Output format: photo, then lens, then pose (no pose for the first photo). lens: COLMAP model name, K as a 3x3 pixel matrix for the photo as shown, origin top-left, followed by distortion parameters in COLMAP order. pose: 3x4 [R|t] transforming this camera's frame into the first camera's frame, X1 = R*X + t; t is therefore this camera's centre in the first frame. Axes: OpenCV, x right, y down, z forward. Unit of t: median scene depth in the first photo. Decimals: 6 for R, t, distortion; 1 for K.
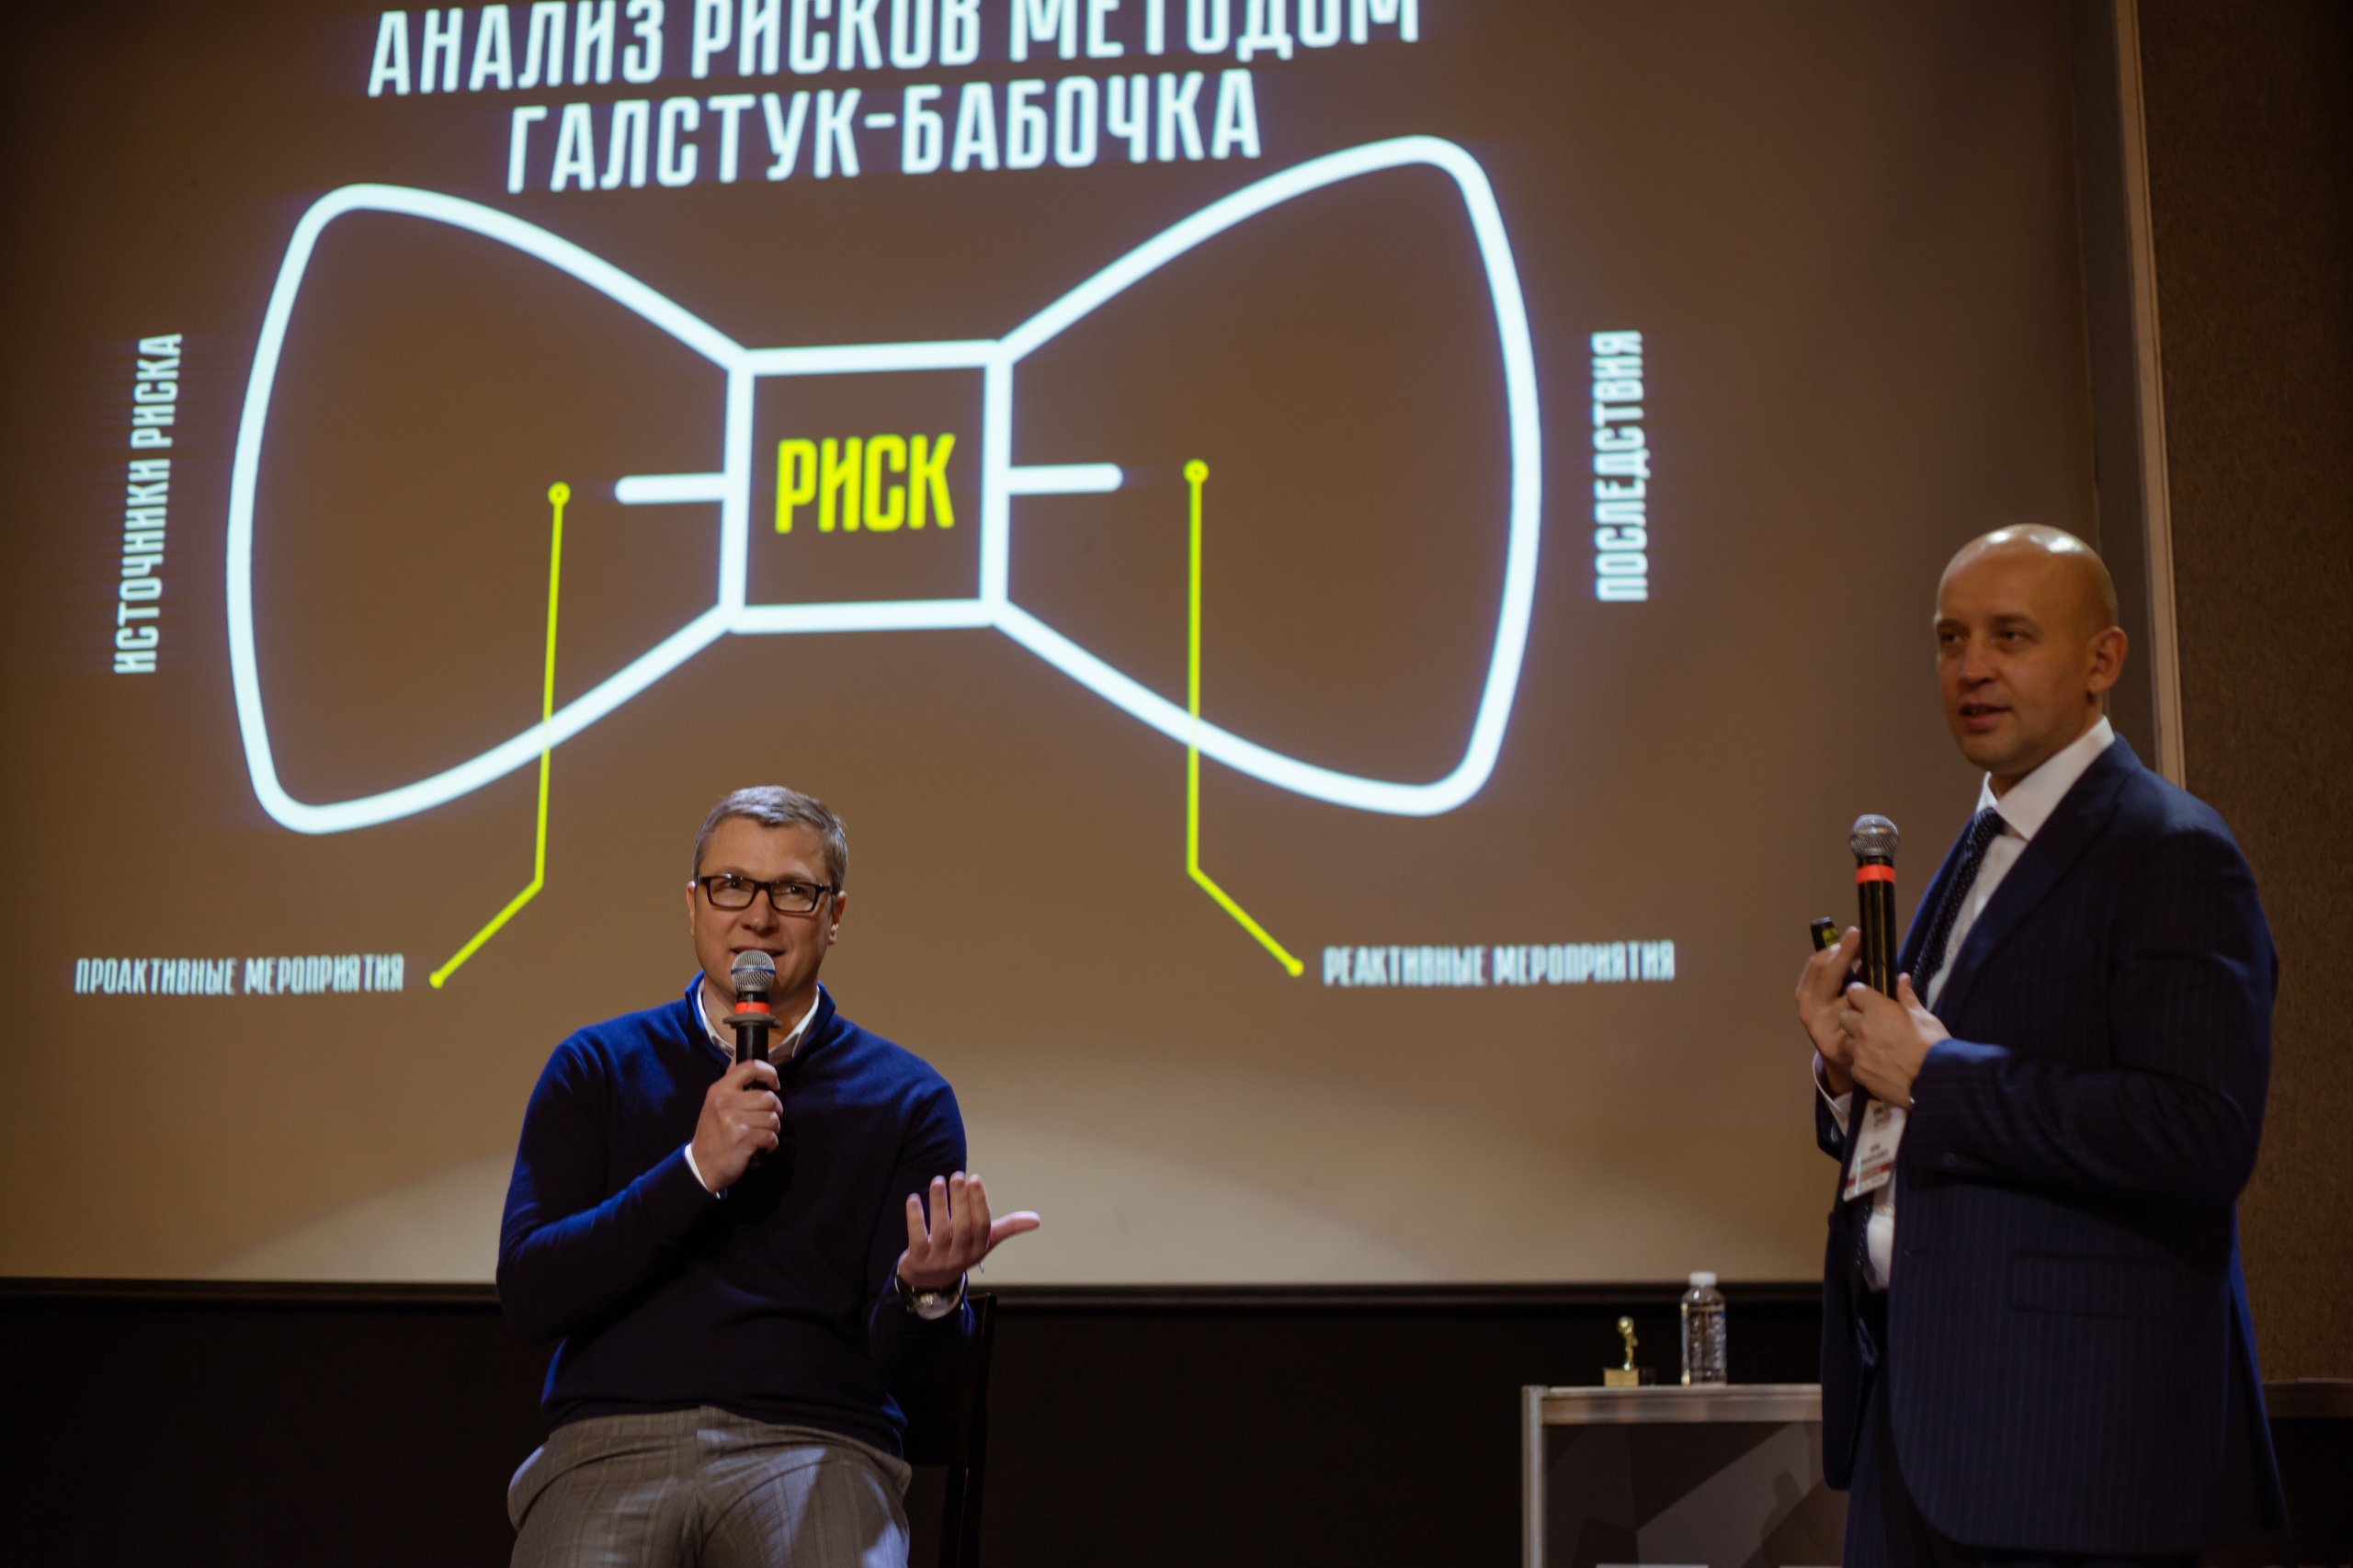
lens RADIAL K [[3460.7, 0, 1172.7], [0, 3460.7, 773.7], [0, 0, 1]] dist [-0.112388, 0.000000]
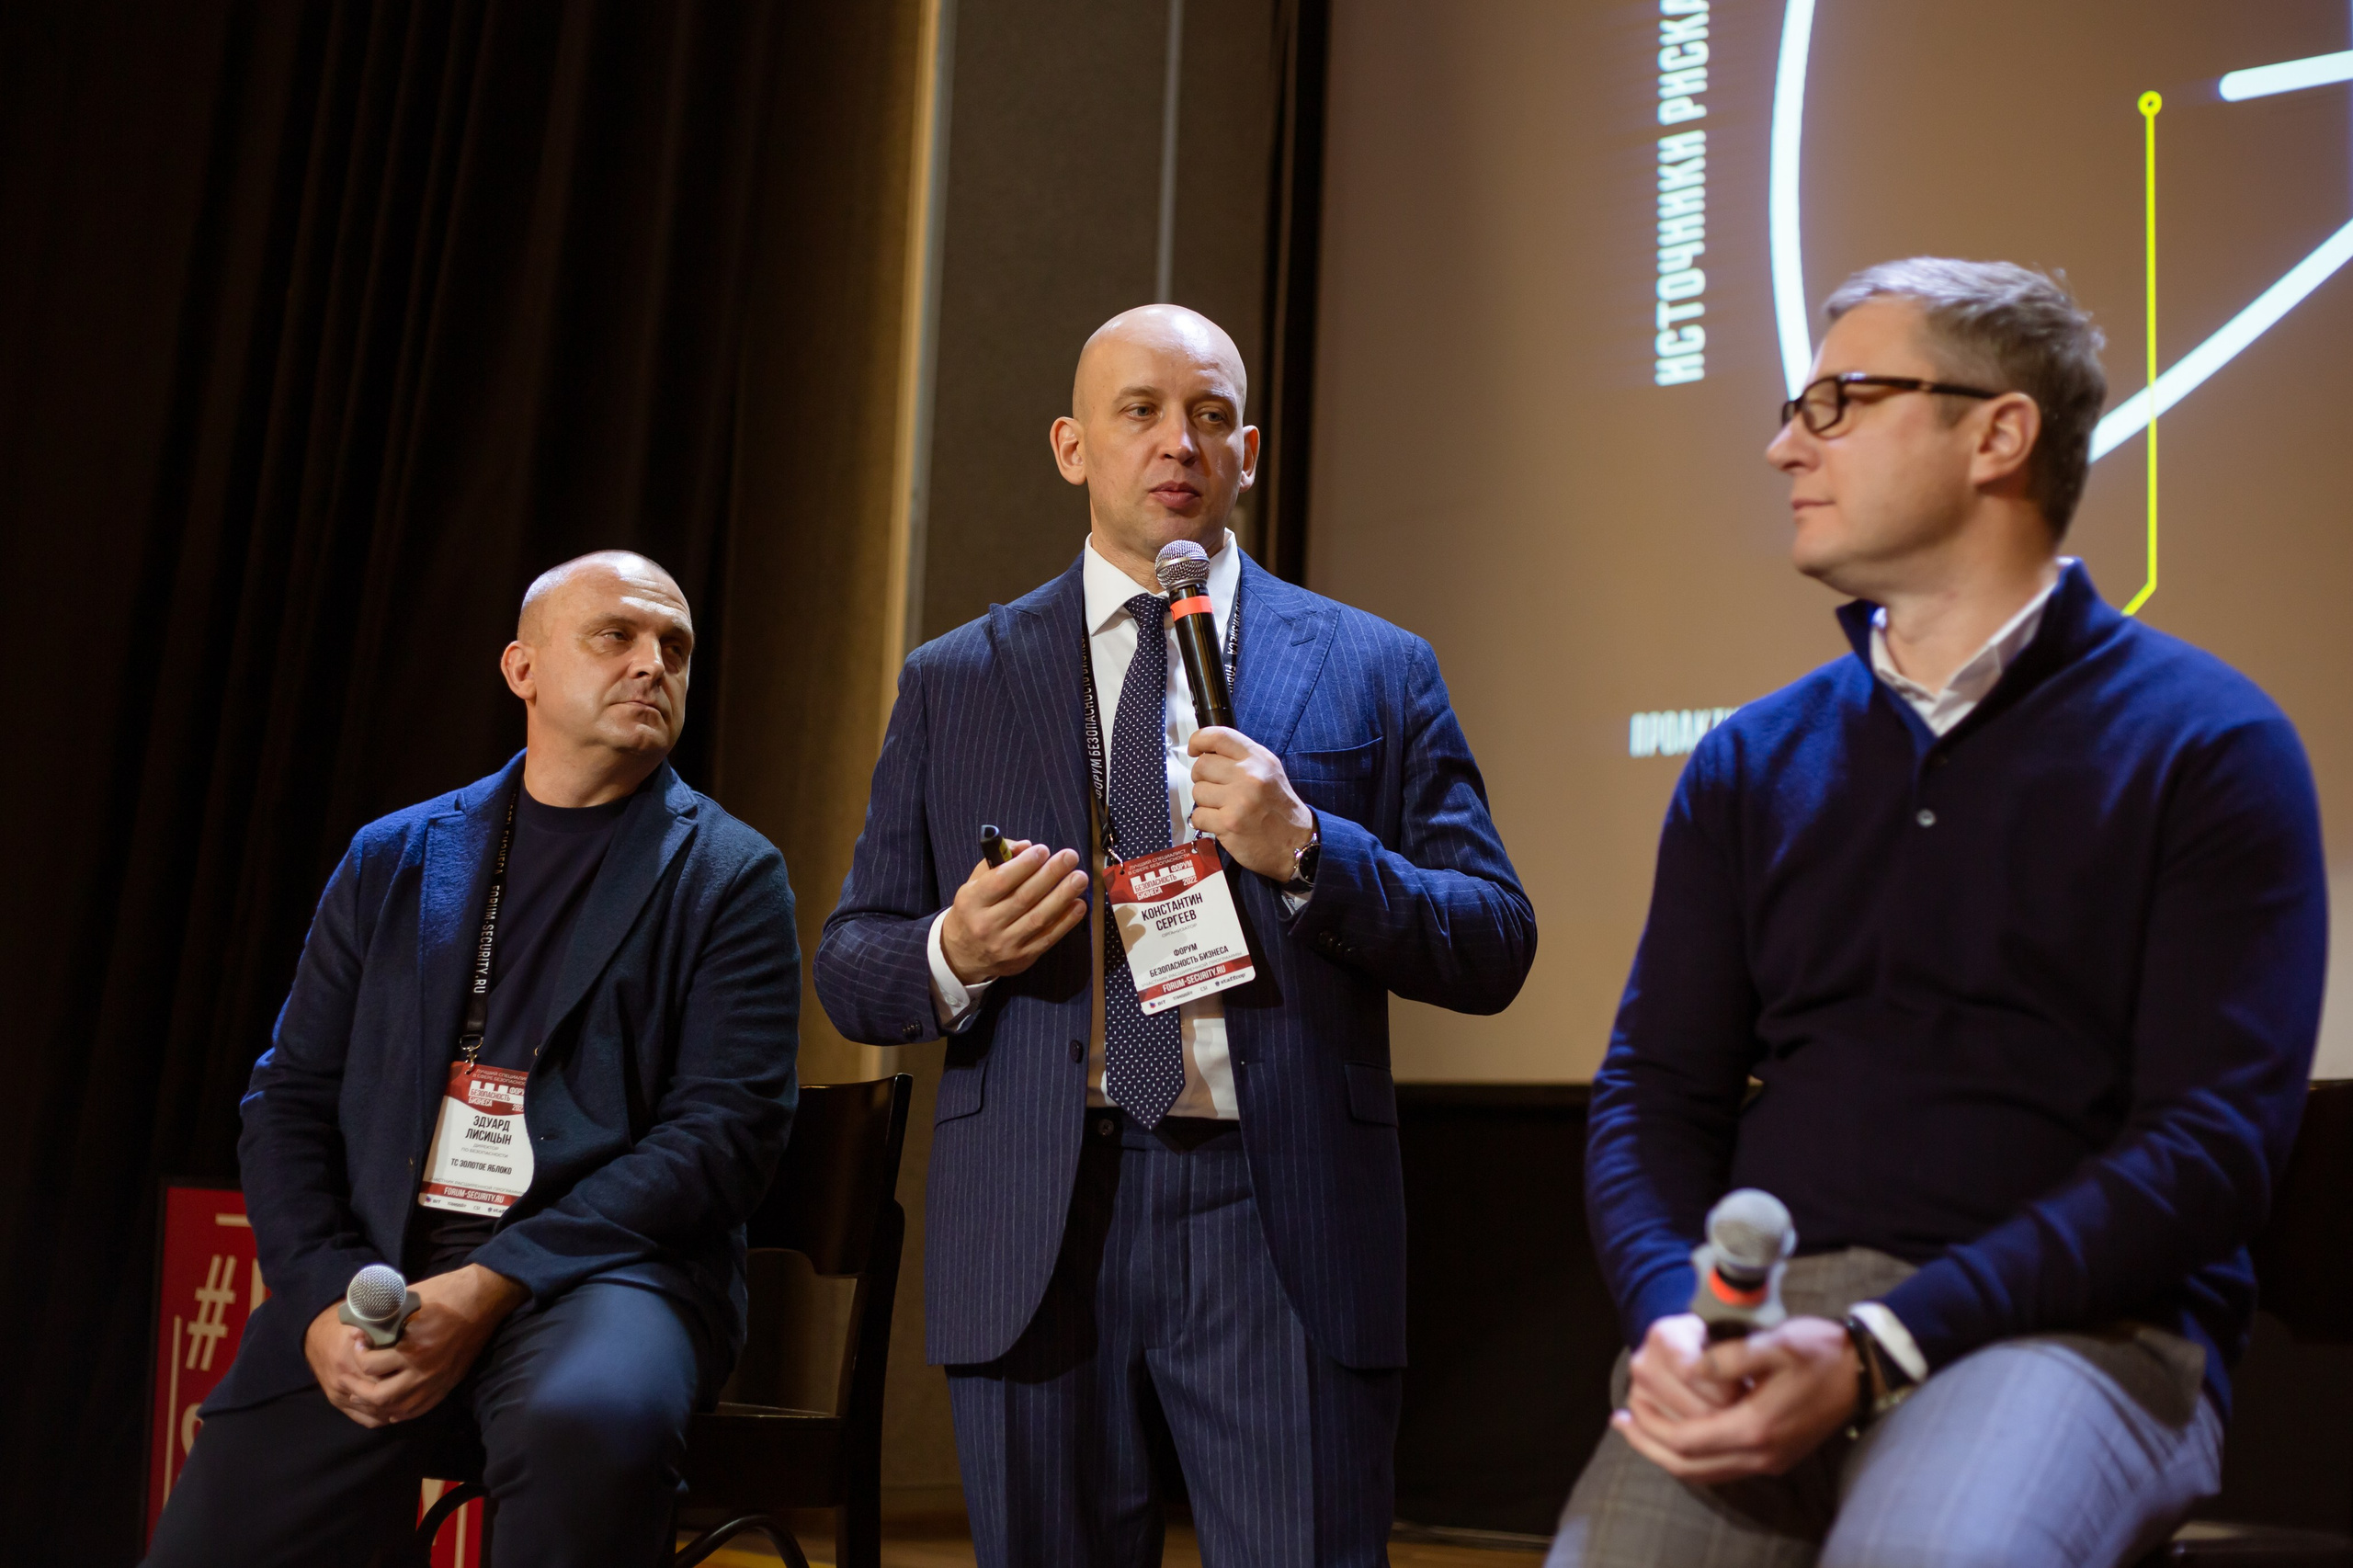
lens RADIAL K [[3460.7, 0, 1197.9], [0, 3460.7, 709.3], [0, 0, 1]] dist [-0.112388, 0.000000]
pose [[0.845830, -0.058979, -0.530182, 0.047799], [0.075696, 0.997082, 0.009845, 0.034581], [0.528054, -0.048460, 0.847827, 0.199642]]
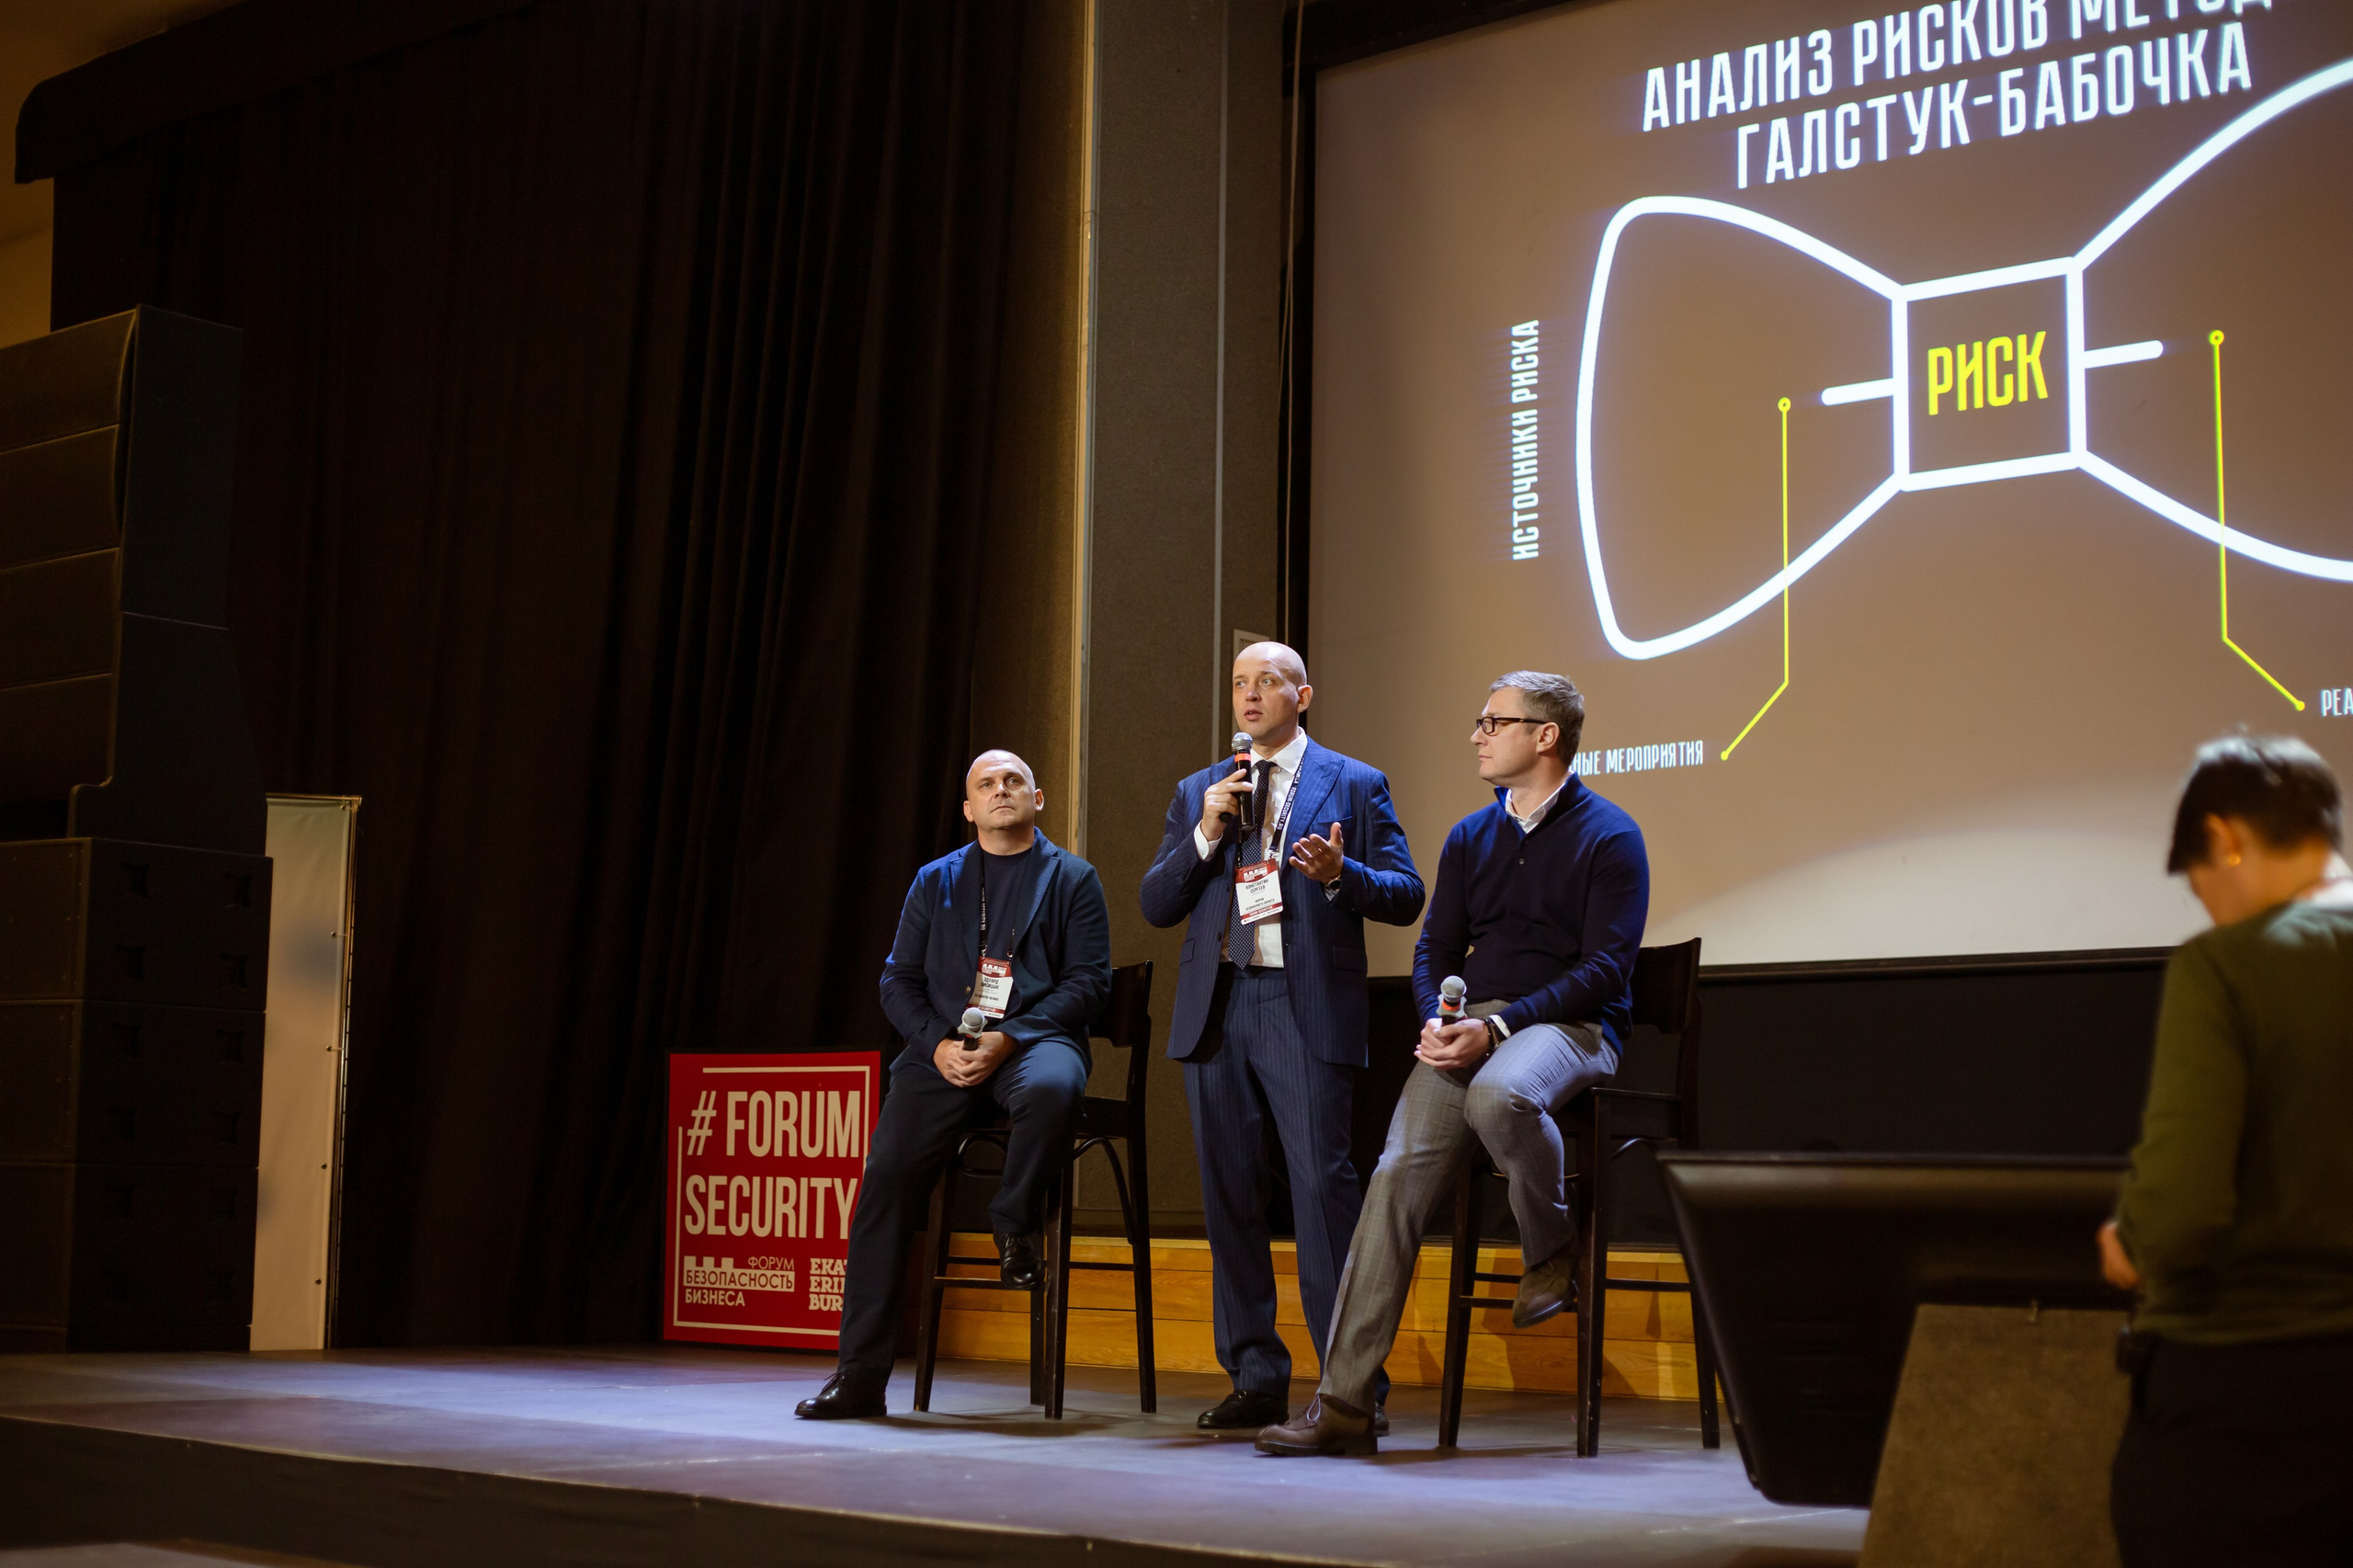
lens RADIAL K [[3460.7, 0, 1181.2], [0, 3460.7, 792.7], [0, 0, 1]] dist [-0.112388, 0.000000]
pose [[0.842261, -0.059325, -0.535796, 0.353766], [0.103372, 0.993255, 0.052522, -0.023102], [0.529066, -0.099624, 0.842712, -0.324007]]
